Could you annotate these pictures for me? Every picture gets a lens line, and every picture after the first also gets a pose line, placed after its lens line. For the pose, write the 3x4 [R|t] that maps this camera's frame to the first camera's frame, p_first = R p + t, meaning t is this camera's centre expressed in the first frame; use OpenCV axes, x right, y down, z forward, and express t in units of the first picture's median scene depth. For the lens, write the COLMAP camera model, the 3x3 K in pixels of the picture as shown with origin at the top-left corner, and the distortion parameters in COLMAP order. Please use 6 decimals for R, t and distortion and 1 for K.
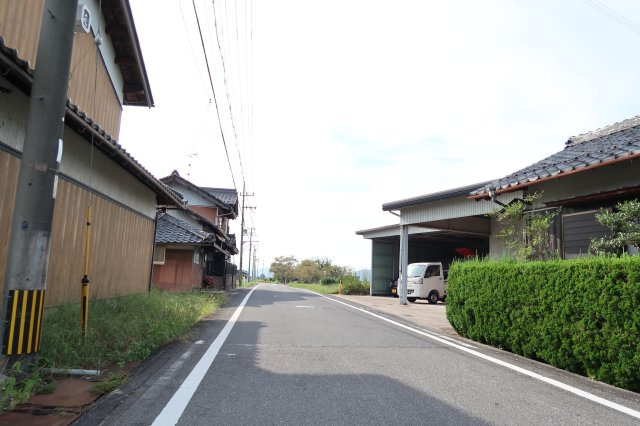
lens RADIAL K [[441.6, 0, 317.6], [0, 441.6, 213.3], [0, 0, 1]] dist [-0.030603, 0.014411]
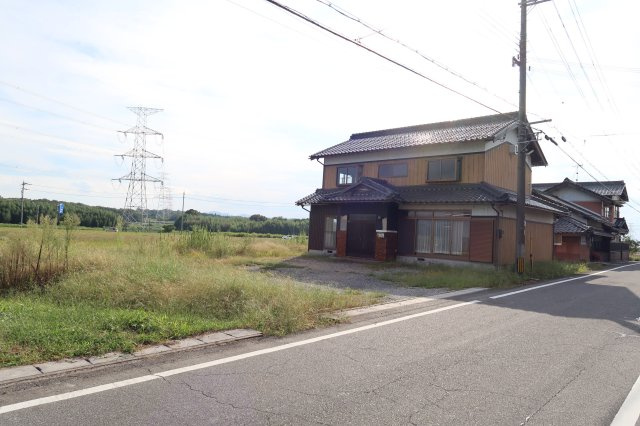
lens RADIAL K [[441.6, 0, 316.9], [0, 441.6, 212.0], [0, 0, 1]] dist [-0.030603, 0.014411]
pose [[0.653155, -0.045024, -0.755885, 0.255771], [0.092004, 0.995554, 0.020200, -0.106736], [0.751614, -0.082738, 0.654393, -0.646486]]
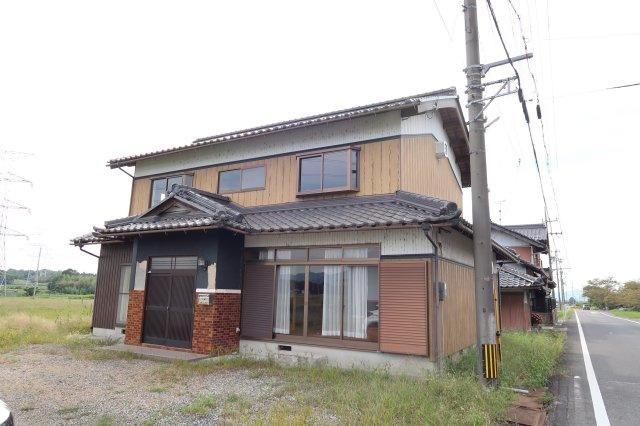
lens RADIAL K [[441.6, 0, 318.1], [0, 441.6, 209.7], [0, 0, 1]] dist [-0.030603, 0.014411]
pose [[0.802433, -0.134434, -0.581402, -0.013390], [0.096725, 0.990711, -0.095578, -0.059943], [0.588850, 0.020459, 0.807983, -0.203787]]
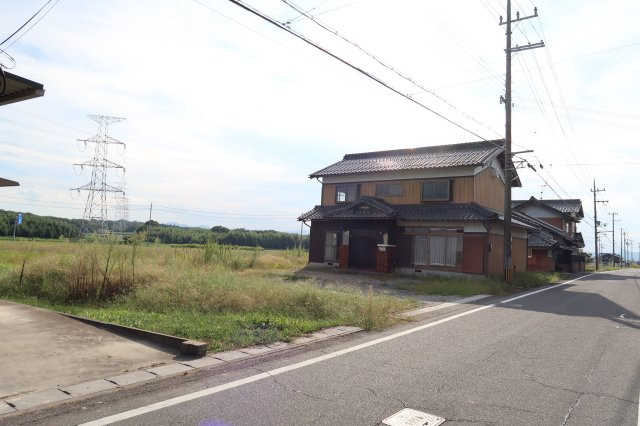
lens RADIAL K [[441.6, 0, 317.1], [0, 441.6, 211.4], [0, 0, 1]] dist [-0.030603, 0.014411]
pose [[0.718719, -0.060673, -0.692648, 0.247020], [0.084562, 0.996418, 0.000463, -0.129744], [0.690139, -0.058905, 0.721275, -0.793624]]
